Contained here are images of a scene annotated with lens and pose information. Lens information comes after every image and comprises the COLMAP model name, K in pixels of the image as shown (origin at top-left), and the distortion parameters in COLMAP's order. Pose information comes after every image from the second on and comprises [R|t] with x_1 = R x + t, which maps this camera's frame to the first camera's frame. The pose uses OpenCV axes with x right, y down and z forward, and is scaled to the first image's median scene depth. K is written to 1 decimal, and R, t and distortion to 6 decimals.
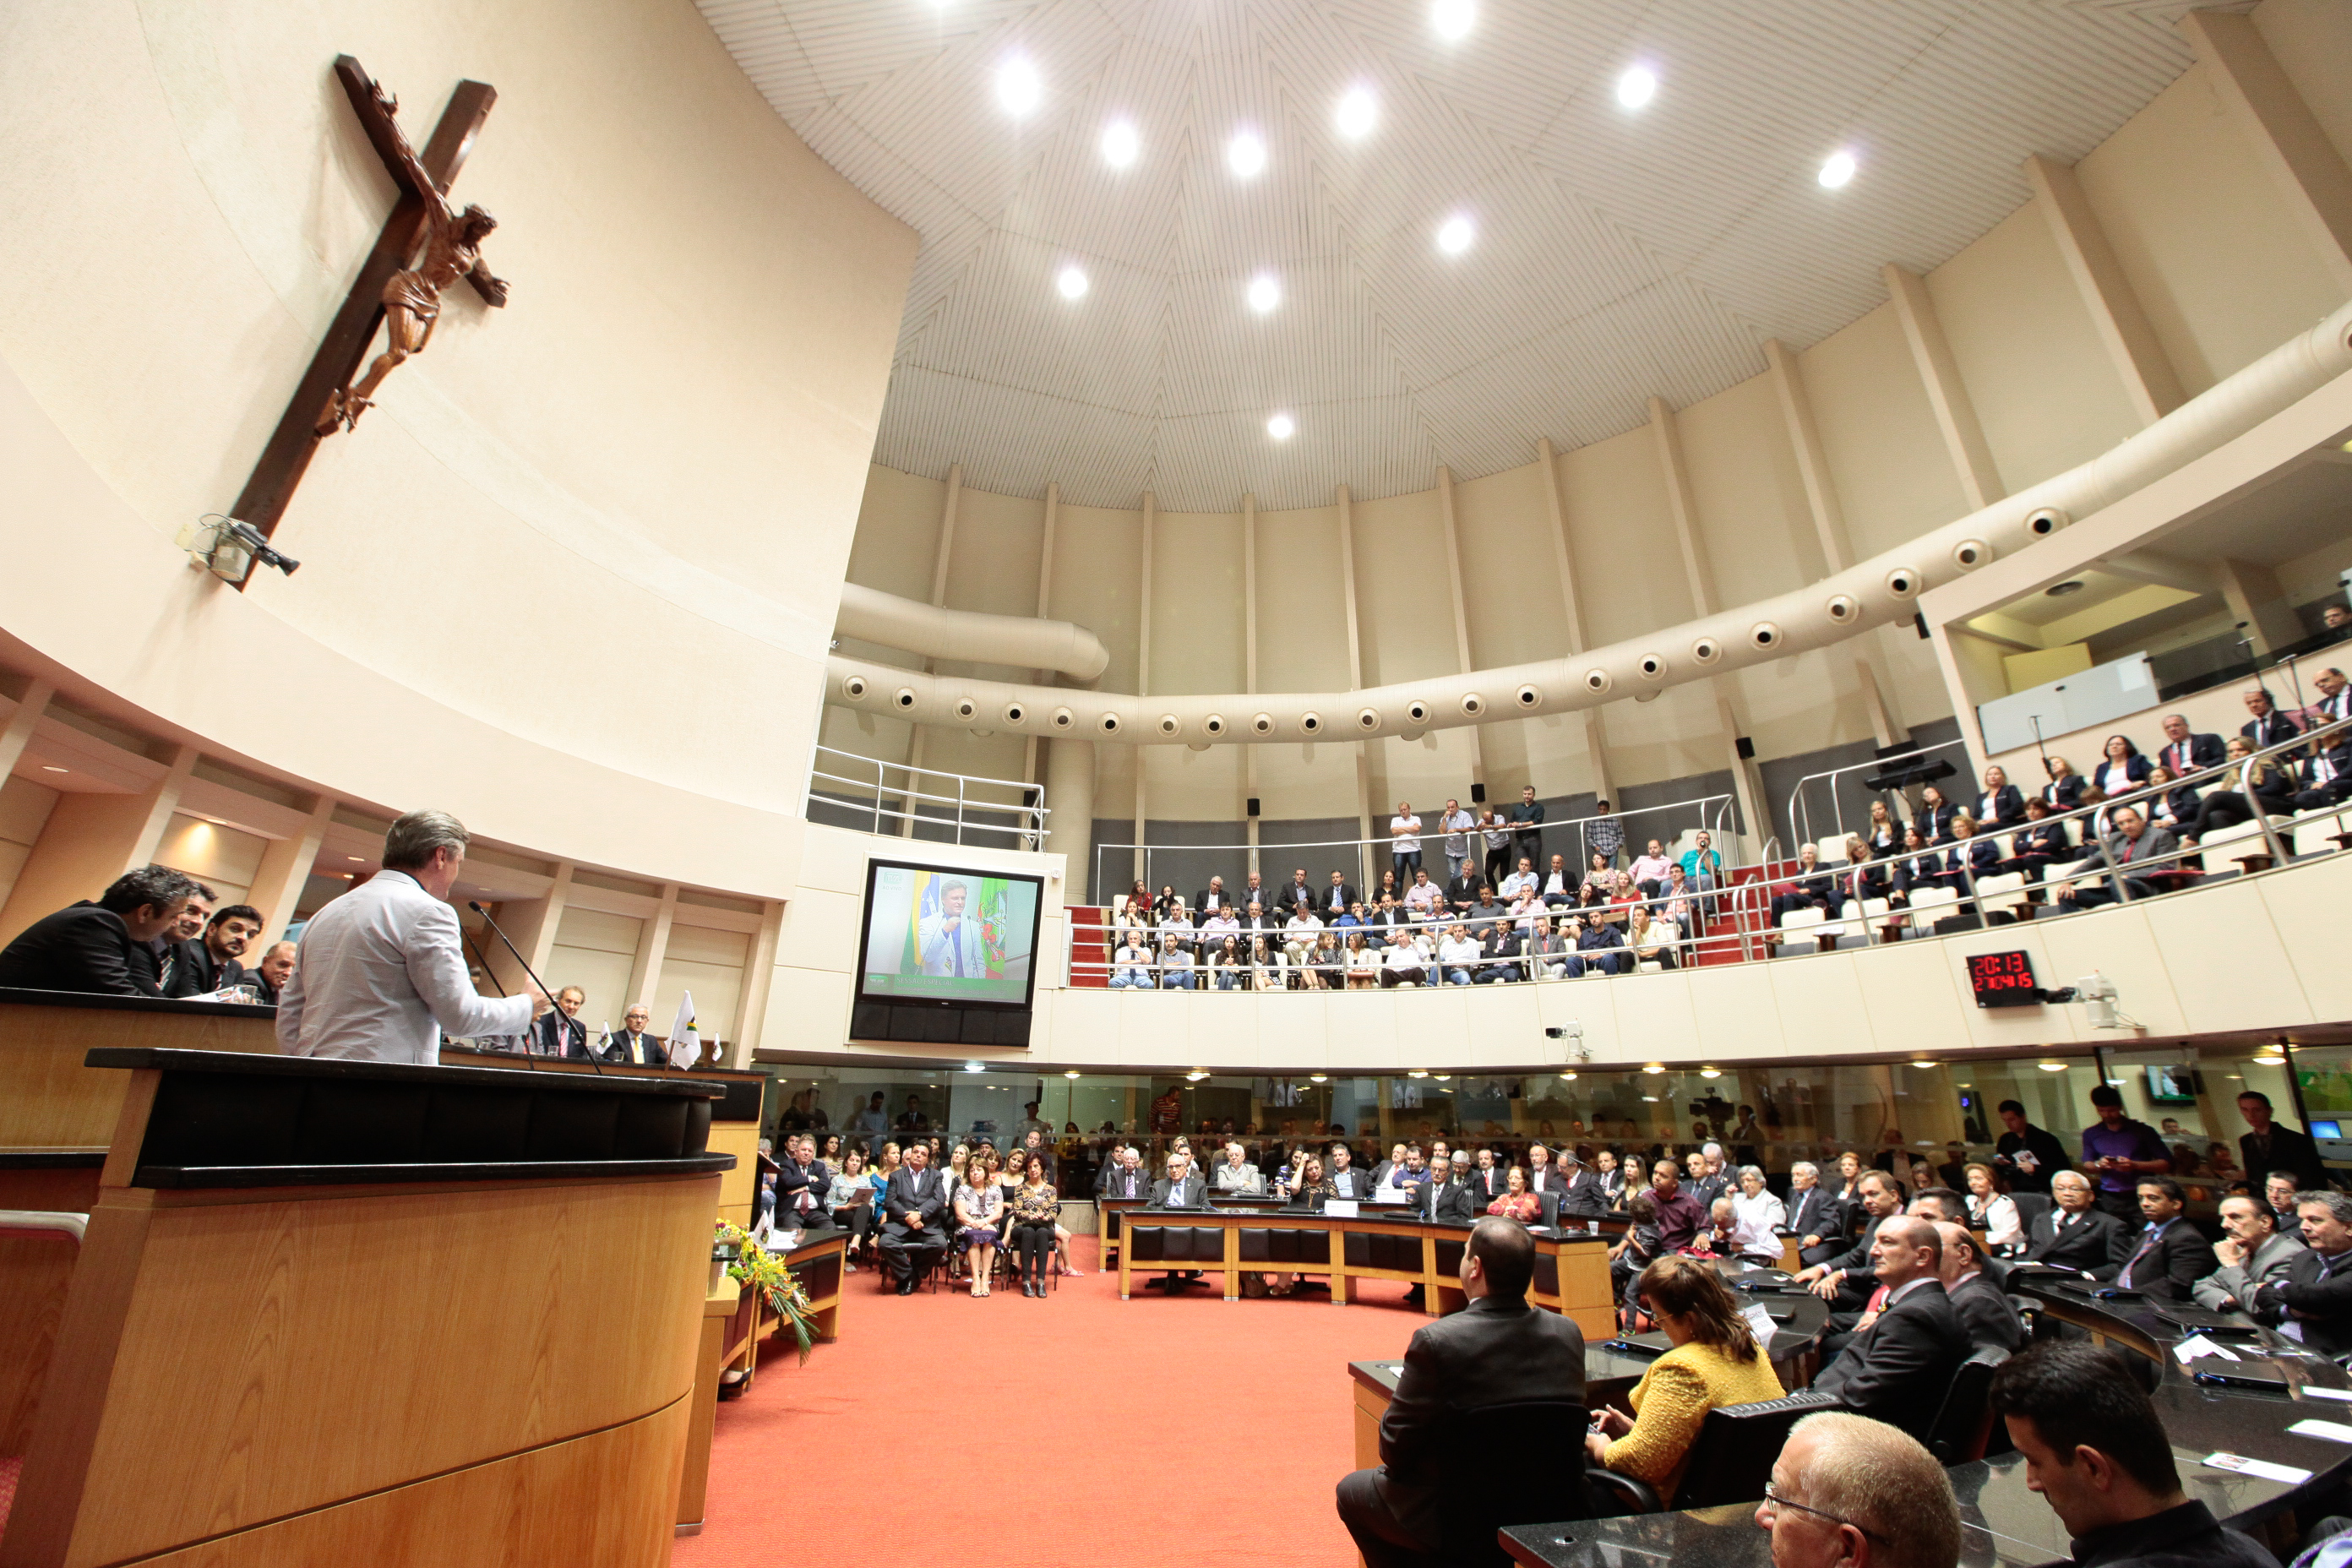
lens RADIAL K [[1012.8, 0, 1137.9], [0, 1012.8, 828.7], [0, 0, 1]] dist [-0.074715, 0.026490]
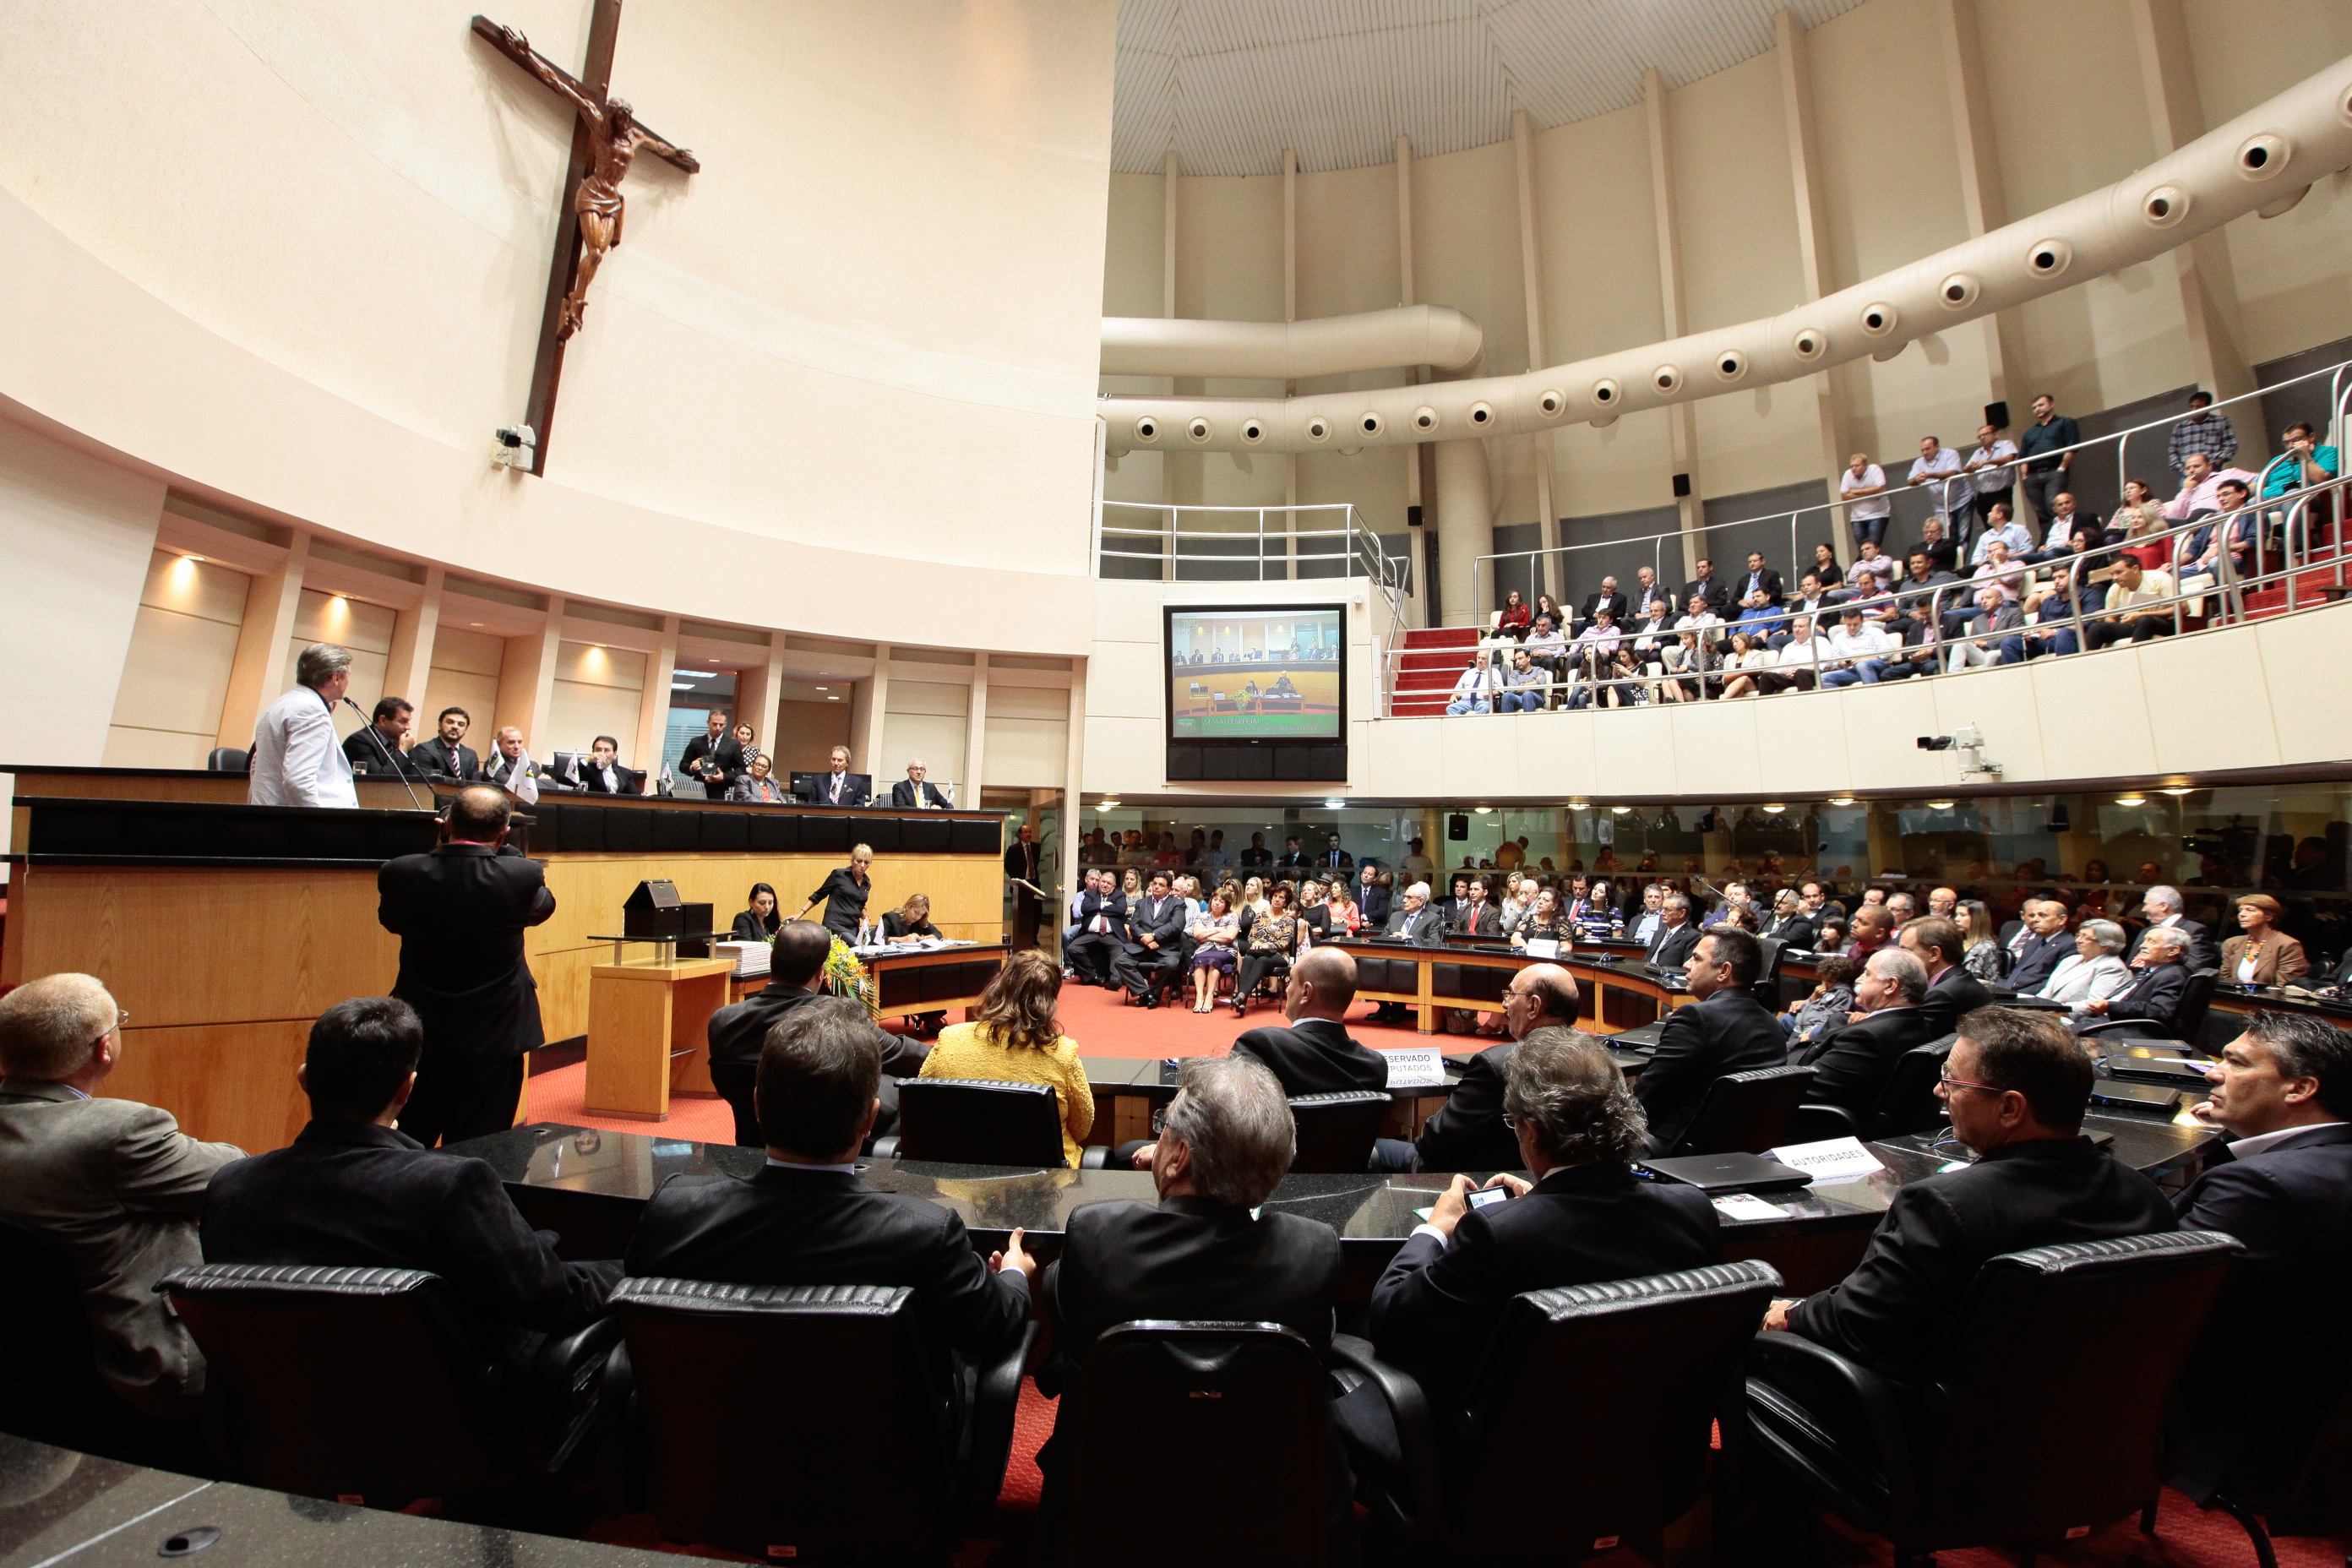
lens RADIAL K [[1071.0, 0, 1176.0], [0, 1071.0, 784.0], [0, 0, 1]] dist [-0.053550, 0.021153]
pose [[0.864212, -0.030606, -0.502196, 0.281313], [0.134329, 0.975951, 0.171684, 0.020594], [0.484865, -0.215831, 0.847539, 0.046403]]
